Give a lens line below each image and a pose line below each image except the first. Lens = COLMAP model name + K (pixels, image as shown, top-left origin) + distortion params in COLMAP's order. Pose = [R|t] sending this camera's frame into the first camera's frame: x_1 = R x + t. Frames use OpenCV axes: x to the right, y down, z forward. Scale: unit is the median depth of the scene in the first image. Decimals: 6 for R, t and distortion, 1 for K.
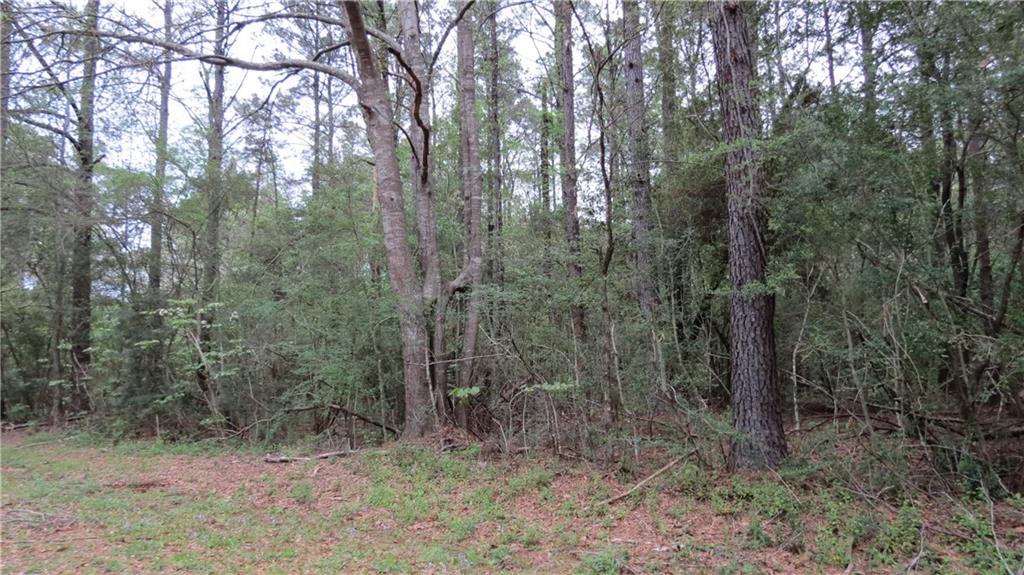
lens RADIAL K [[746.2, 0, 509.4], [0, 746.2, 288.1], [0, 0, 1]] dist [-0.025472, 0.019923]
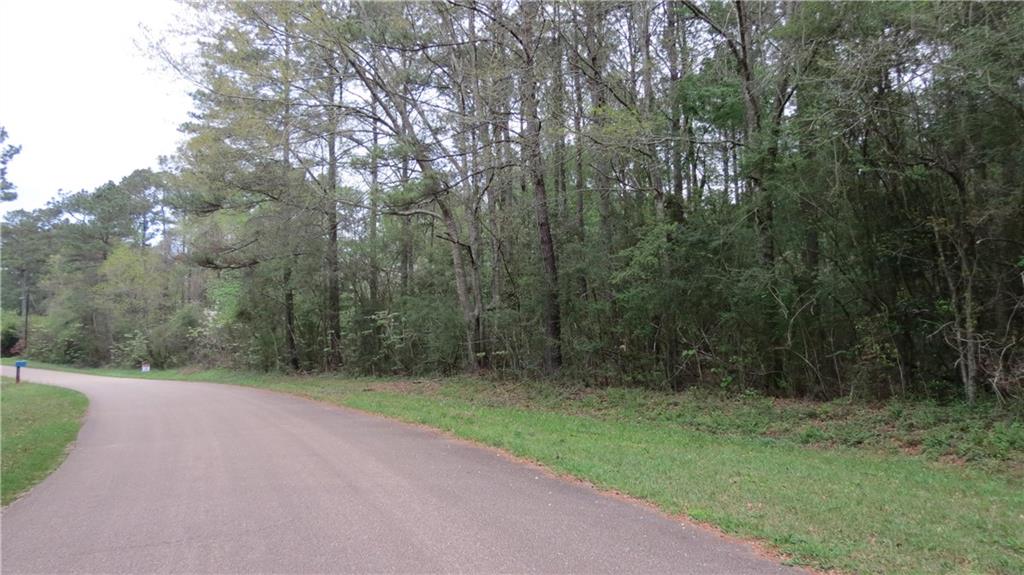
lens RADIAL K [[746.2, 0, 508.5], [0, 746.2, 289.7], [0, 0, 1]] dist [-0.025472, 0.019923]
pose [[0.963067, -0.024053, -0.268187, 0.452528], [0.038238, 0.998125, 0.047794, -0.125154], [0.266534, -0.056284, 0.962181, -0.893196]]
